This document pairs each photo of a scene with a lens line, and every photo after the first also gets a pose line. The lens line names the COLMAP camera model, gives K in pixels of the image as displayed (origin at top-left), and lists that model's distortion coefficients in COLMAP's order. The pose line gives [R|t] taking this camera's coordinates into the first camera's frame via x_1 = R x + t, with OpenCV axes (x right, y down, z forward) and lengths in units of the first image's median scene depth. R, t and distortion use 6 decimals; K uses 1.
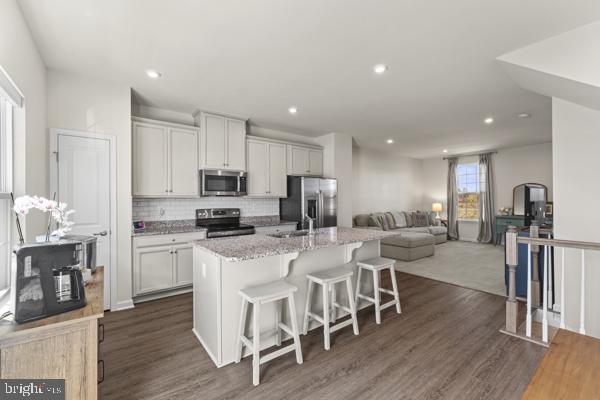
lens RADIAL K [[250.6, 0, 300.2], [0, 250.6, 200.1], [0, 0, 1]] dist [-0.003339, -0.000253]
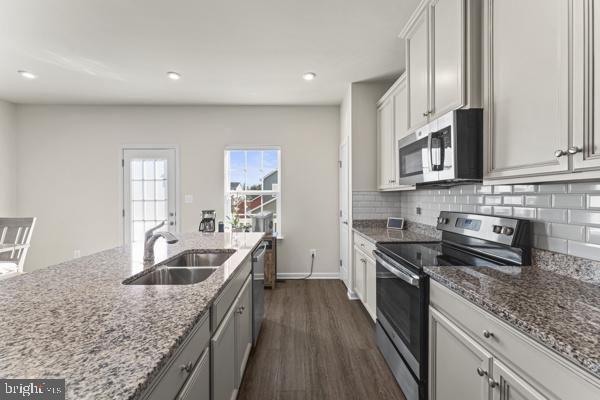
lens RADIAL K [[240.4, 0, 299.3], [0, 240.4, 198.2], [0, 0, 1]] dist [0.001637, -0.000151]
pose [[-0.597208, 0.014855, -0.801949, 0.275988], [0.007768, 0.999889, 0.012737, 0.003351], [0.802049, 0.001377, -0.597257, 1.663480]]
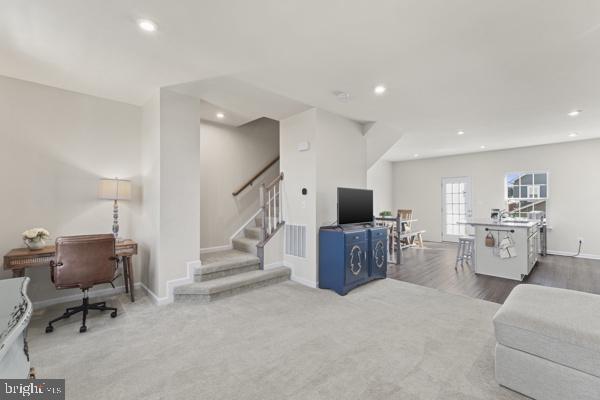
lens RADIAL K [[250.6, 0, 300.2], [0, 250.6, 200.4], [0, 0, 1]] dist [-0.003339, -0.000253]
pose [[-0.995868, 0.006516, -0.090582, 1.731353], [0.006967, 0.999965, -0.004662, -0.007604], [0.090549, -0.005274, -0.995878, 2.835532]]
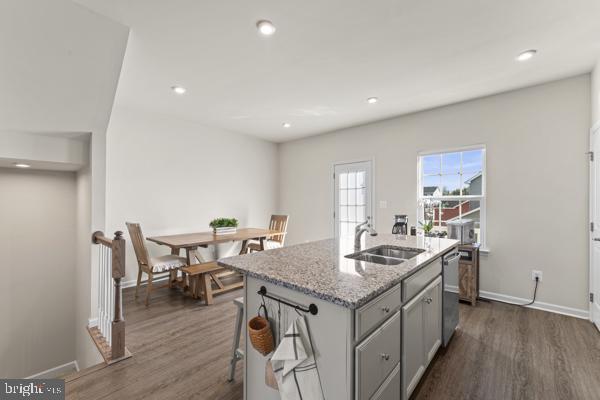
lens RADIAL K [[250.6, 0, 297.6], [0, 250.6, 203.7], [0, 0, 1]] dist [-0.003339, -0.000253]
pose [[-0.984220, 0.007214, -0.176800, 0.368965], [0.006644, 0.999971, 0.003814, 0.006265], [0.176823, 0.002579, -0.984239, 1.809923]]
